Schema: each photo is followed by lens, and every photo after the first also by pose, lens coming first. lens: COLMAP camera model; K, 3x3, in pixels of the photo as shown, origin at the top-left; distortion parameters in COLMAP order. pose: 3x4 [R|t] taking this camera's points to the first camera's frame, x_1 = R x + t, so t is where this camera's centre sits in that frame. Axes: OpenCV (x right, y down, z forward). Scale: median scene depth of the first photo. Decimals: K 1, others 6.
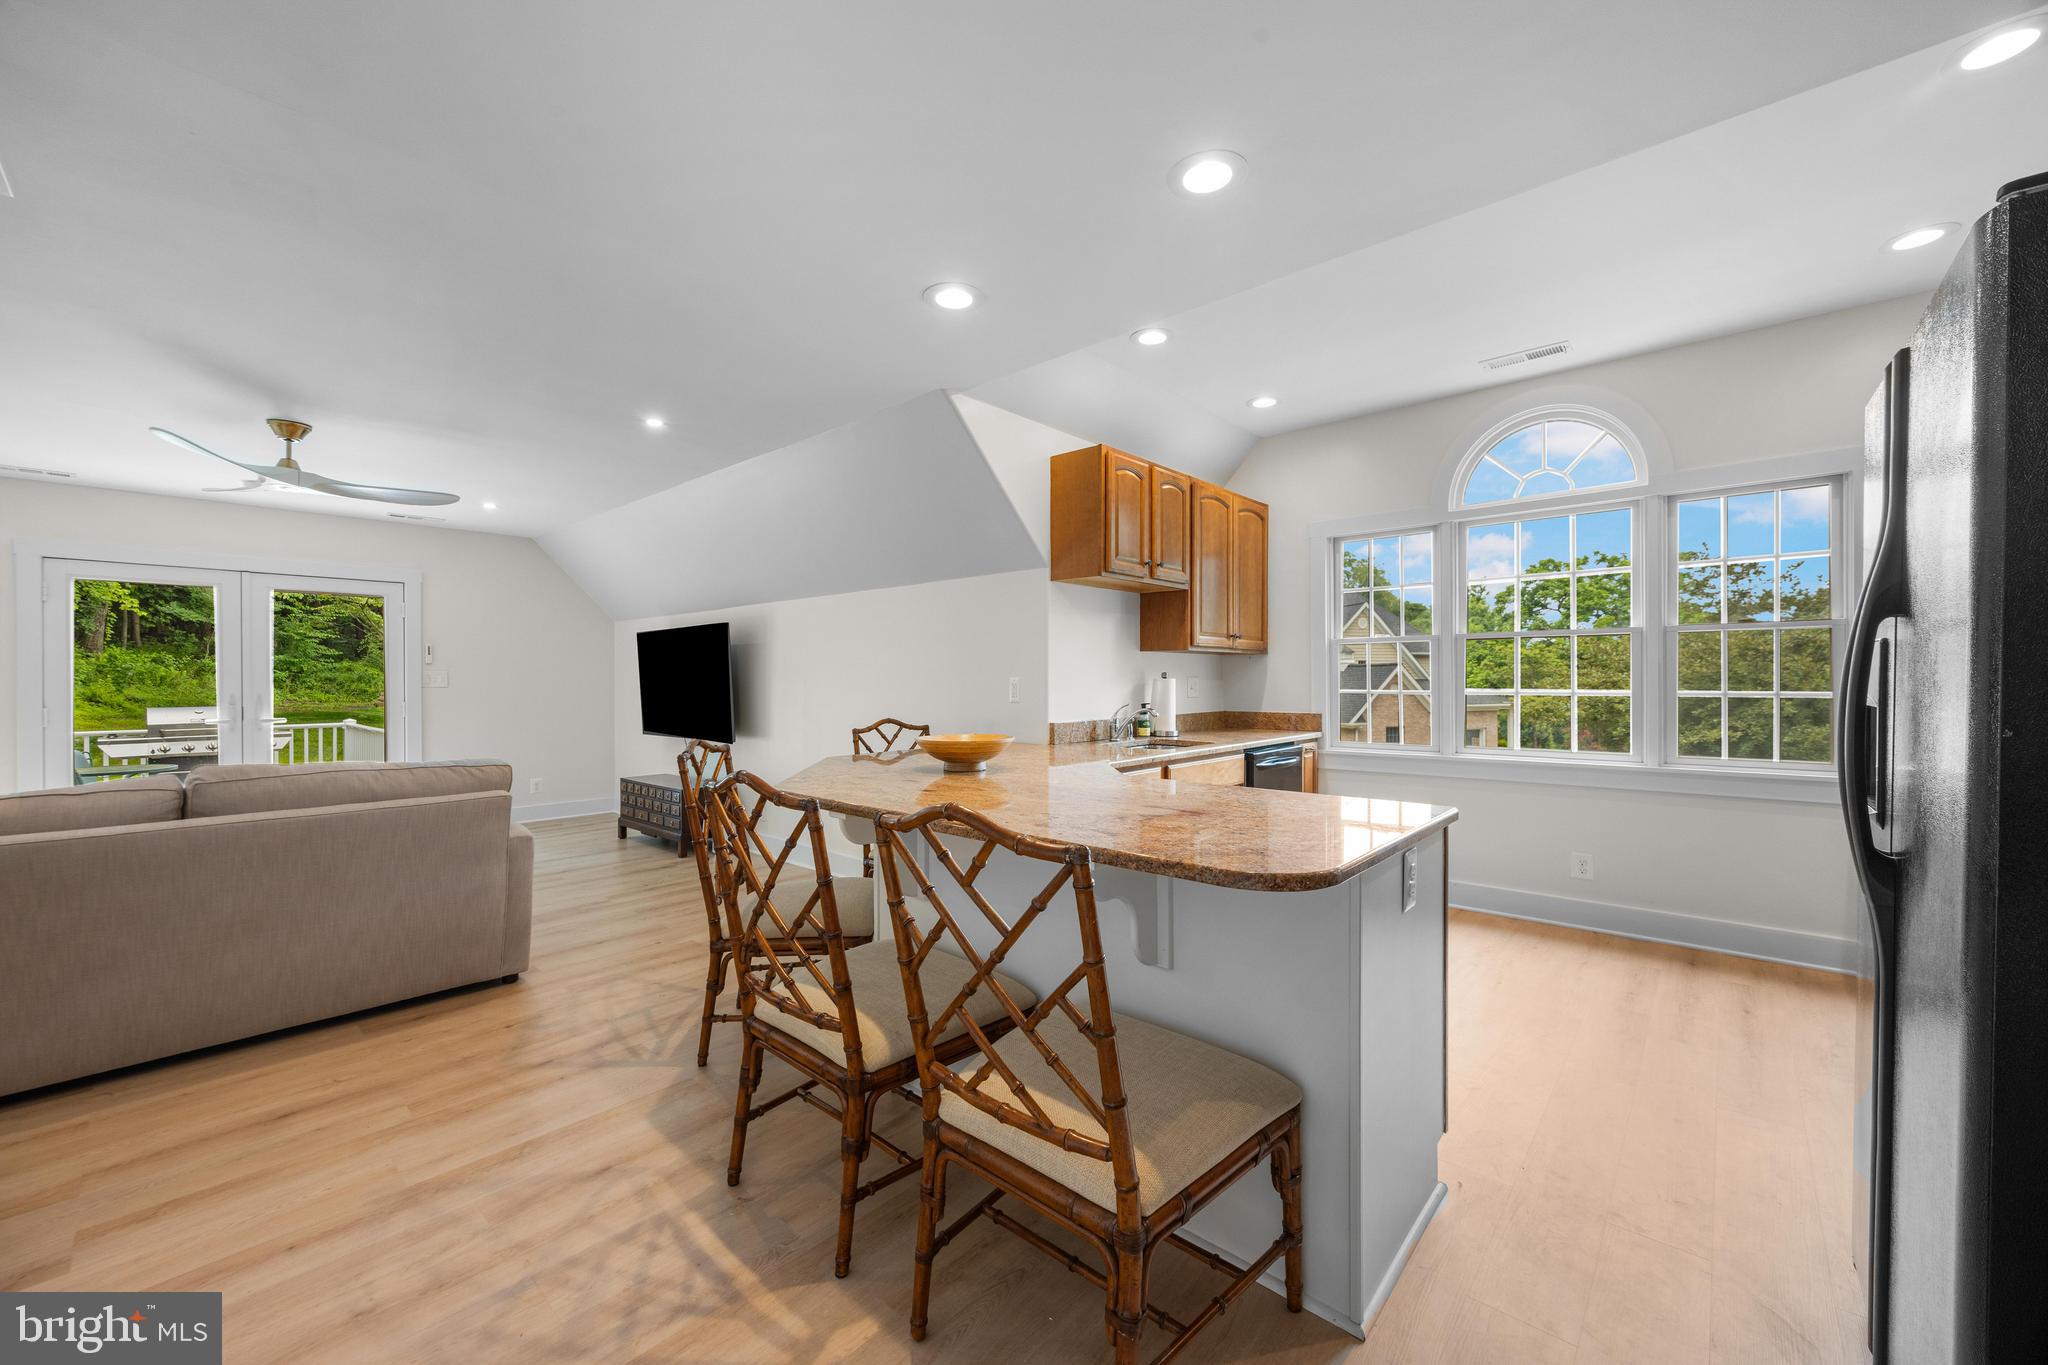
lens RADIAL K [[796.7, 0, 1045.0], [0, 796.7, 681.0], [0, 0, 1]] dist [0.005472, -0.000649]
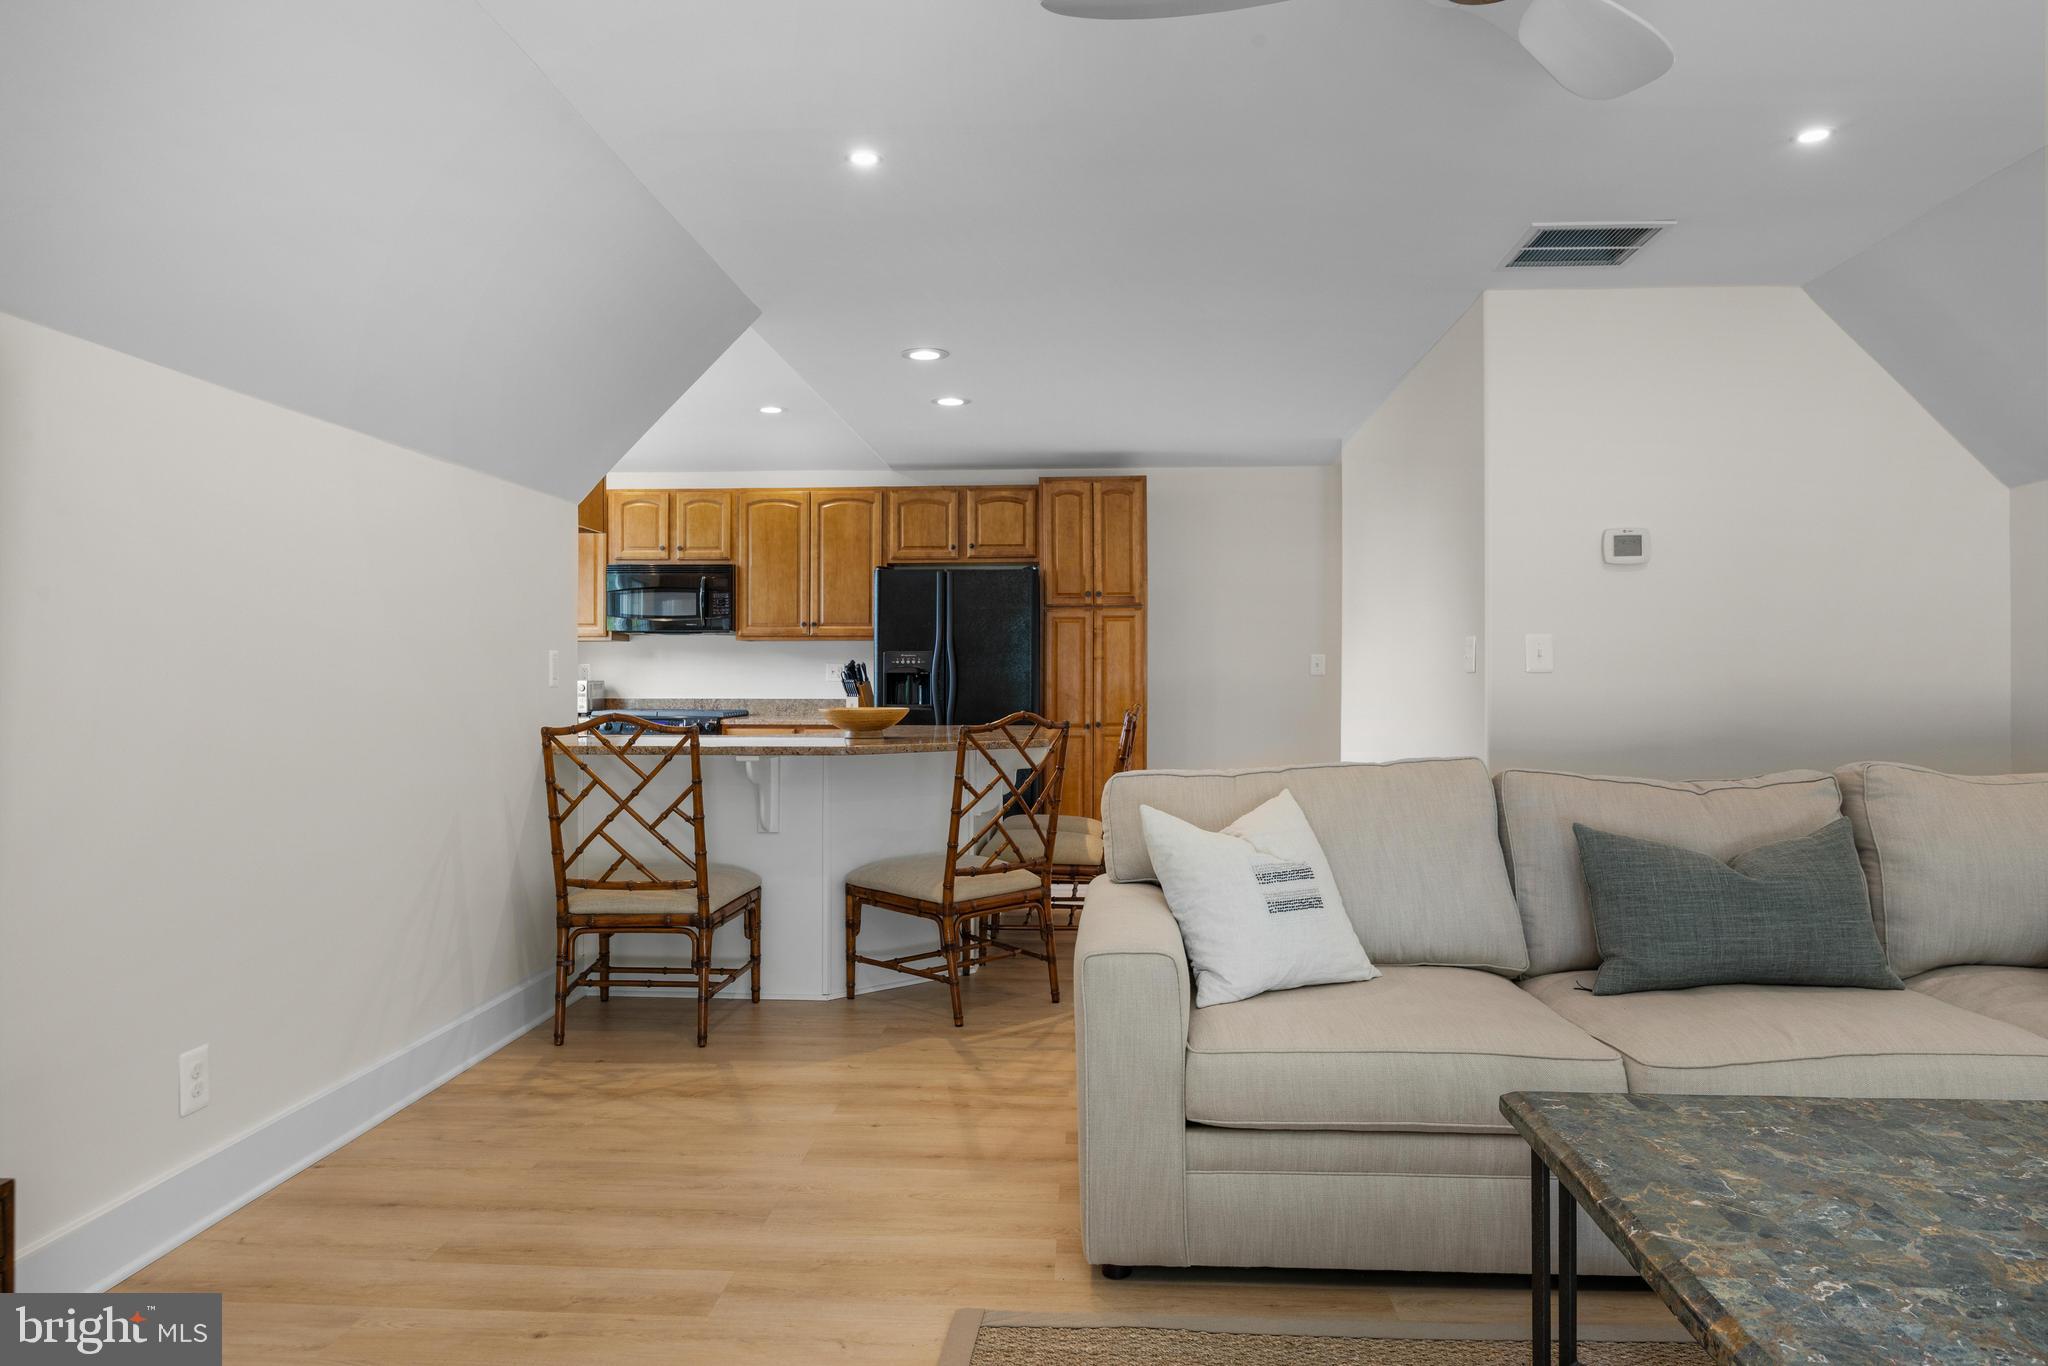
lens RADIAL K [[1316.9, 0, 1001.7], [0, 1316.9, 681.6], [0, 0, 1]] dist [0.000174, 0.001481]
pose [[-0.605256, 0.006066, 0.796008, -1.151376], [0.002873, 0.999981, -0.005435, 0.032501], [-0.796026, -0.001002, -0.605262, 1.359870]]
